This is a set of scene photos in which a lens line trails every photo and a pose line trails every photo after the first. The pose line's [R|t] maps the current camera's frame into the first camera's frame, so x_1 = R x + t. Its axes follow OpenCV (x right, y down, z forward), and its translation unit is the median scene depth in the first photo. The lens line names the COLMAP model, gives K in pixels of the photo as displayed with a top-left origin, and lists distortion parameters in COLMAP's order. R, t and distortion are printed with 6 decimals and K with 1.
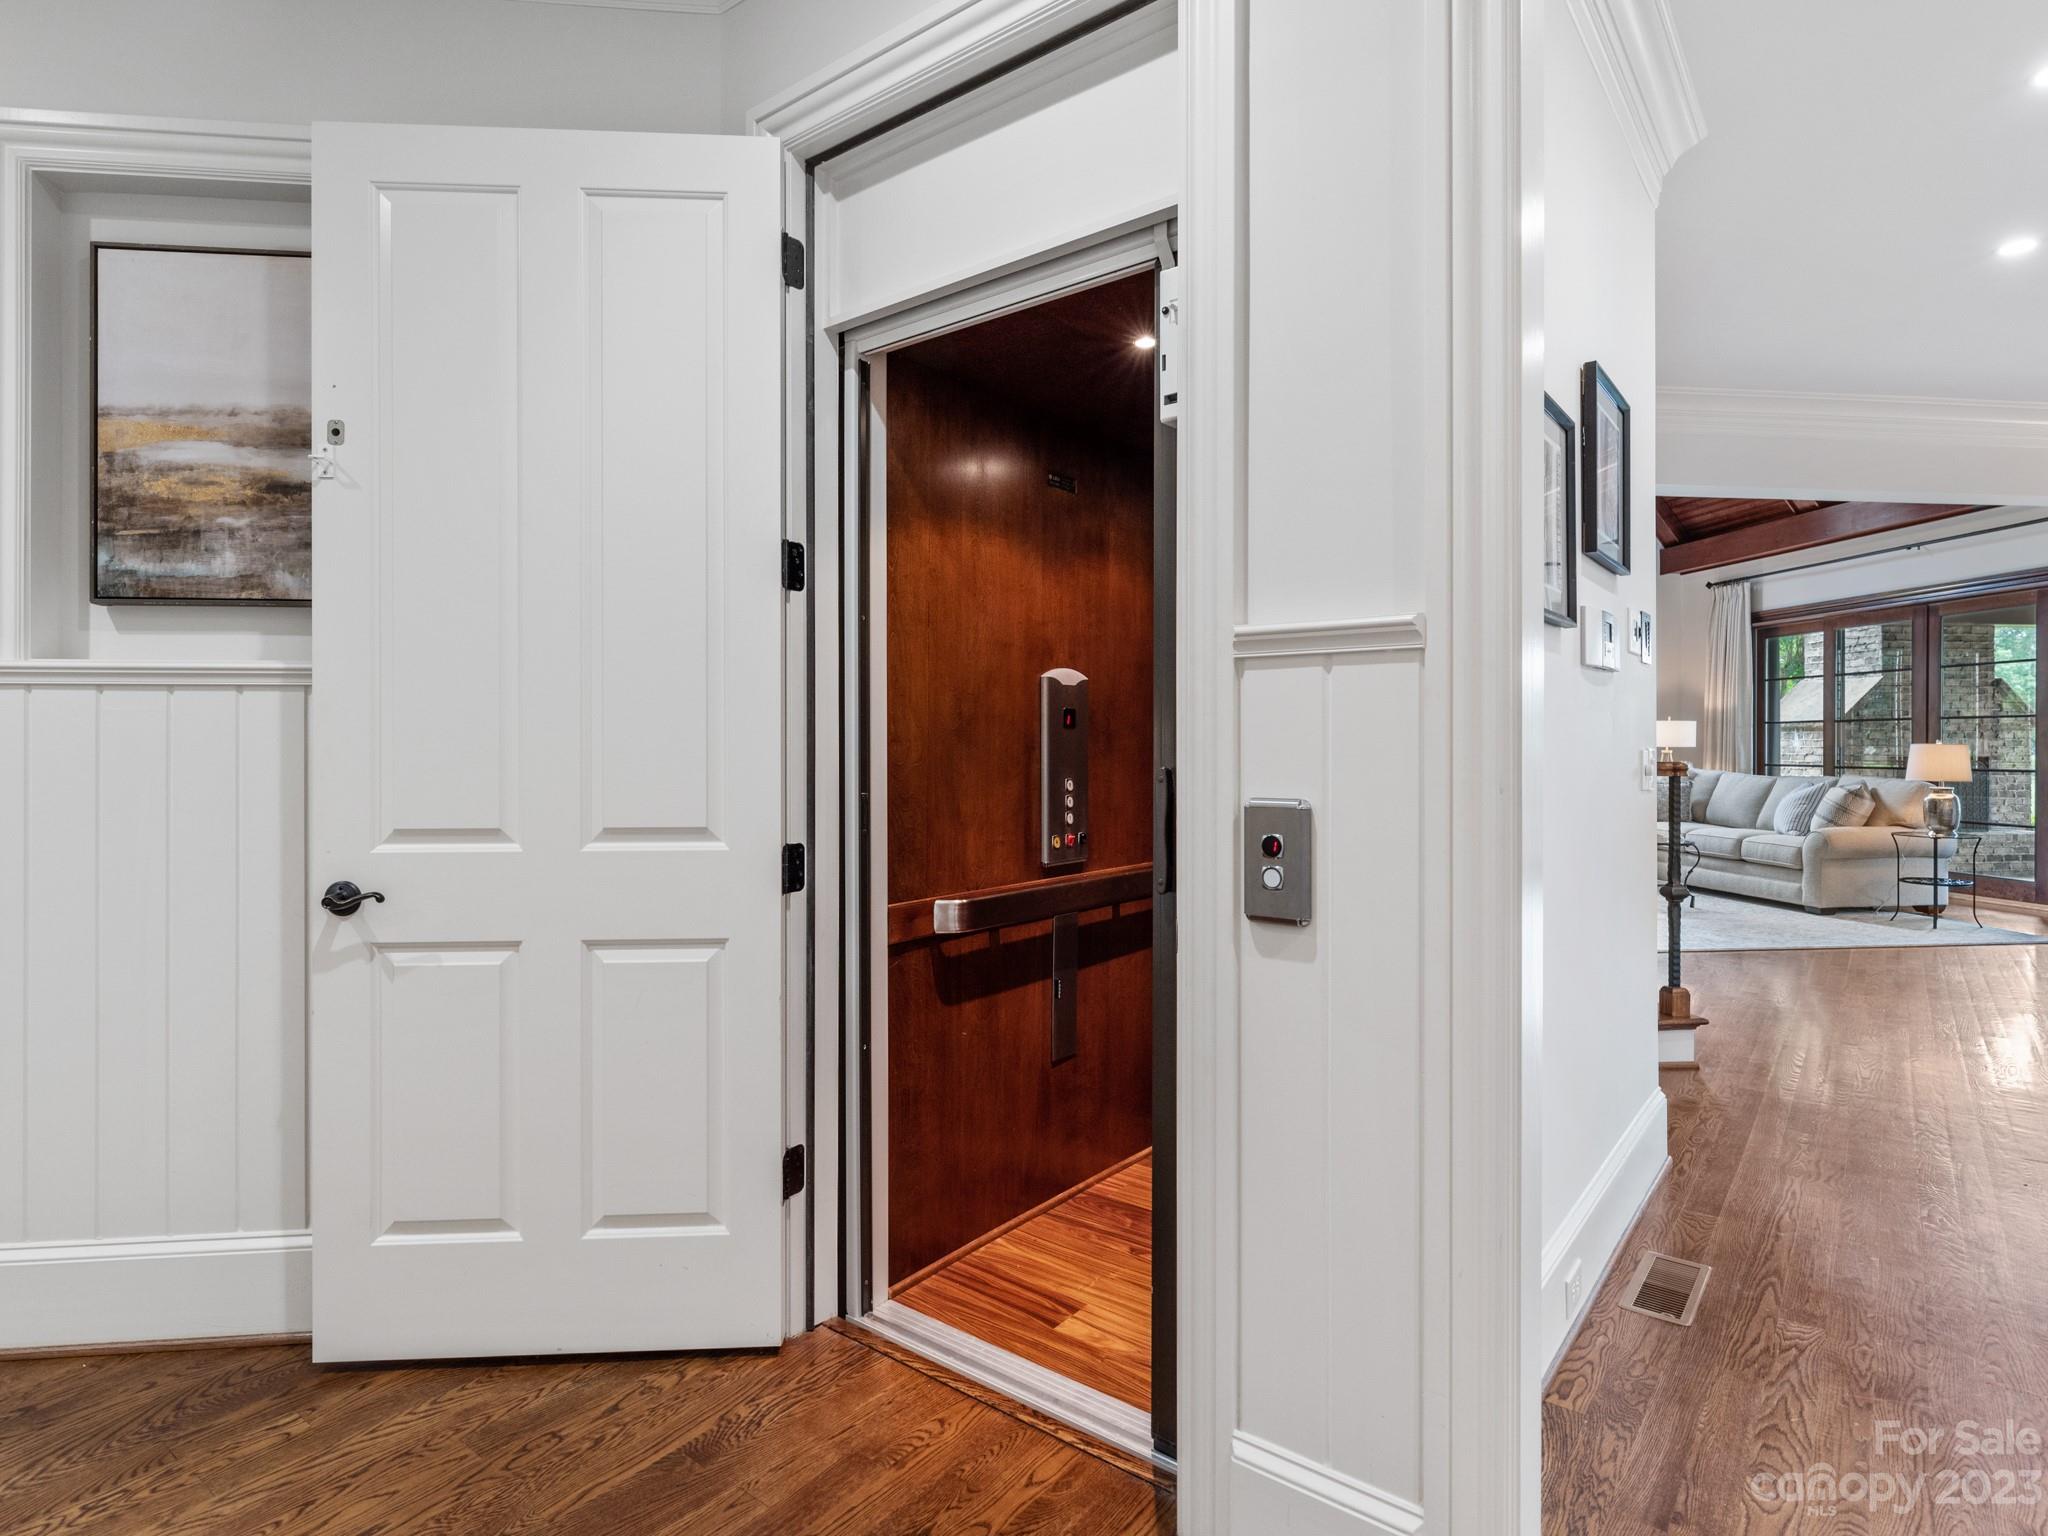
lens RADIAL K [[1110.0, 0, 1022.6], [0, 1110.0, 753.5], [0, 0, 1]] dist [0.004539, 0.001071]
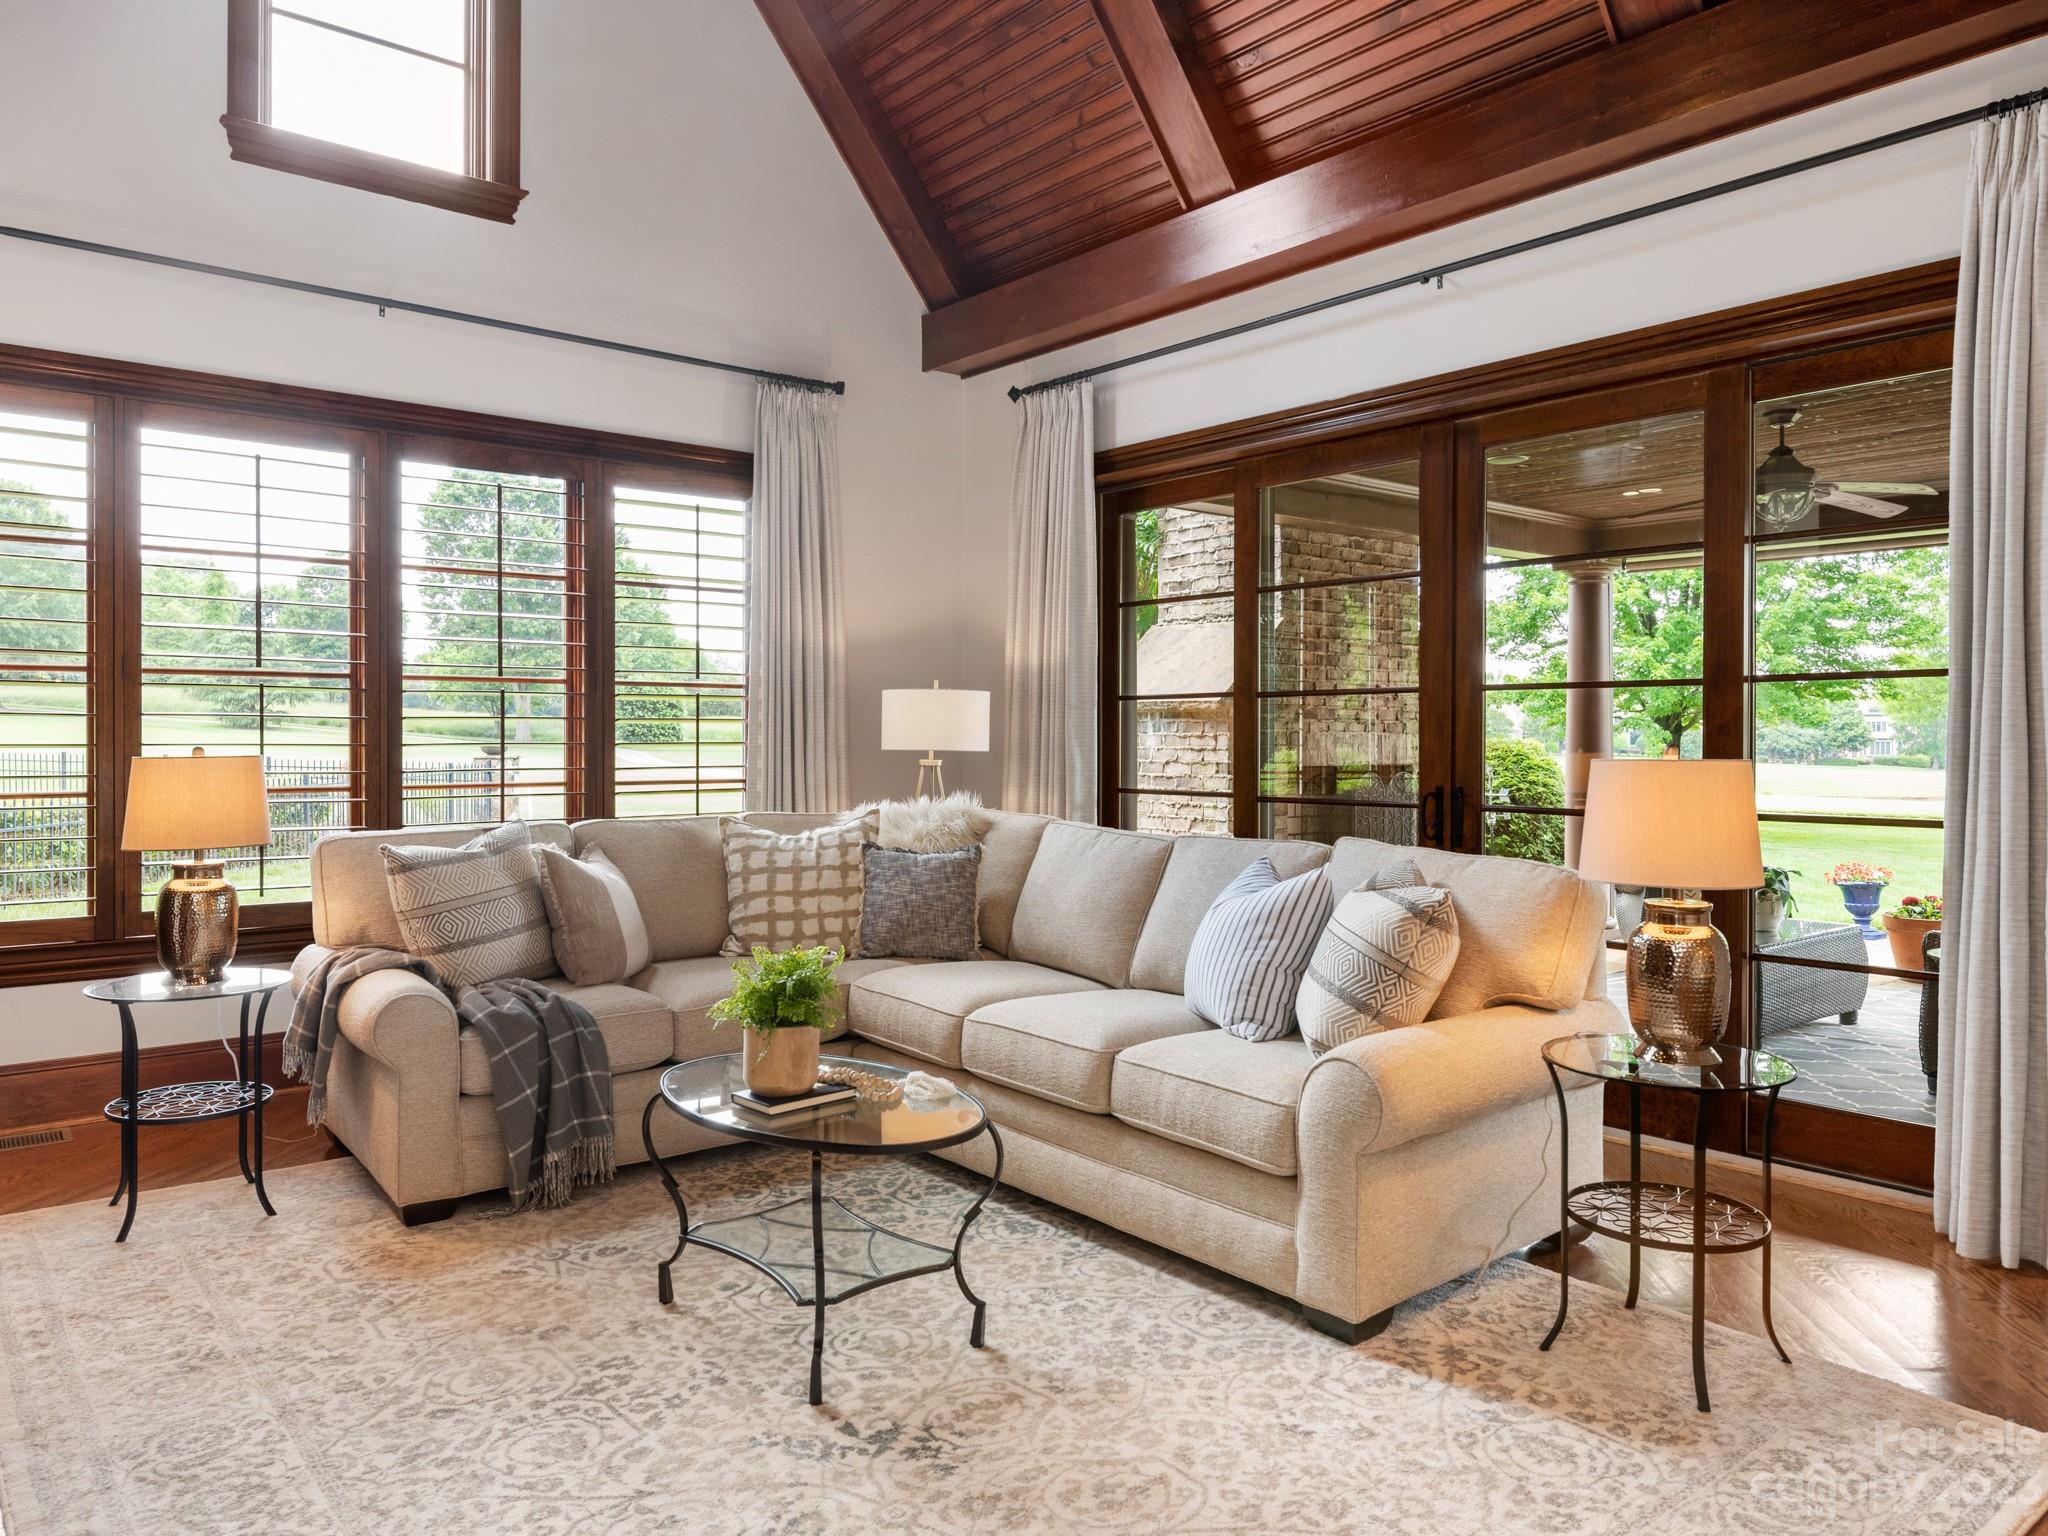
lens RADIAL K [[1324.6, 0, 1010.6], [0, 1324.6, 760.4], [0, 0, 1]] dist [0.006685, -0.000923]
pose [[0.846508, -0.005272, 0.532349, 0.360283], [-0.001652, 0.999920, 0.012529, -0.009162], [-0.532373, -0.011486, 0.846432, 0.595818]]
